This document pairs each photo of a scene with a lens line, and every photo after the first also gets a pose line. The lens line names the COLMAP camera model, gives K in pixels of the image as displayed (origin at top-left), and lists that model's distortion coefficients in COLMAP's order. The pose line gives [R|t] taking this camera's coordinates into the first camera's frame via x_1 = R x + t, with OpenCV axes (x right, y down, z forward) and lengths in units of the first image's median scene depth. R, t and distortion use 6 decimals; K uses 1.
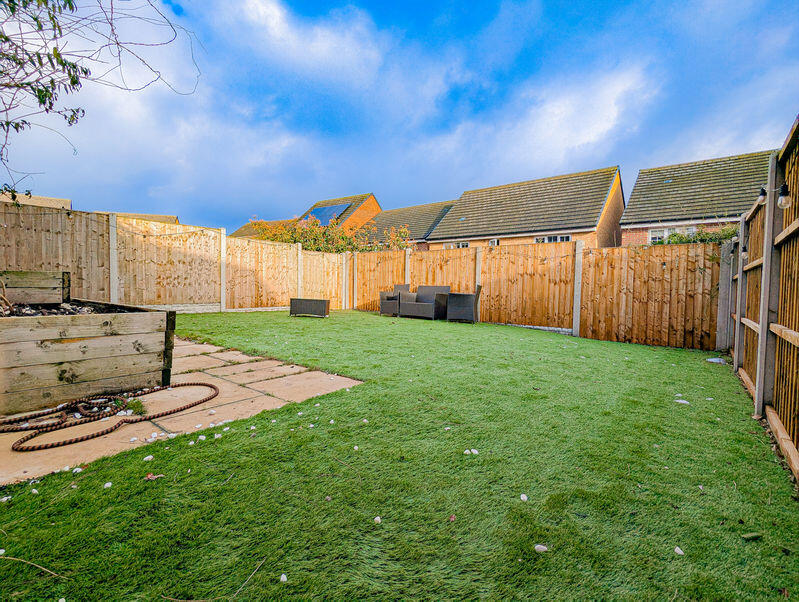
lens RADIAL K [[380.5, 0, 399.3], [0, 380.5, 307.2], [0, 0, 1]] dist [-0.015773, -0.000075]
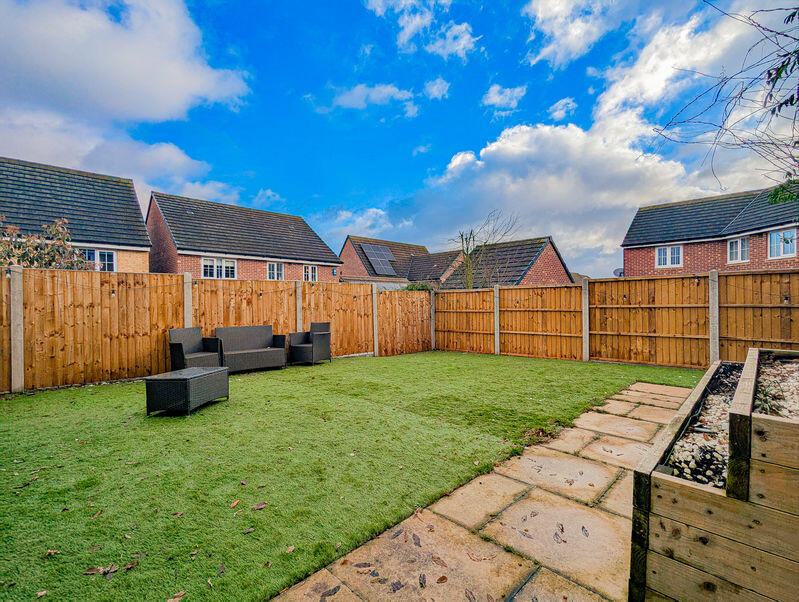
lens RADIAL K [[380.5, 0, 399.3], [0, 380.5, 307.2], [0, 0, 1]] dist [-0.015773, -0.000075]
pose [[0.113564, -0.028603, 0.993119, -0.591807], [0.067523, 0.997497, 0.021008, -0.083456], [-0.991234, 0.064672, 0.115211, 0.556964]]
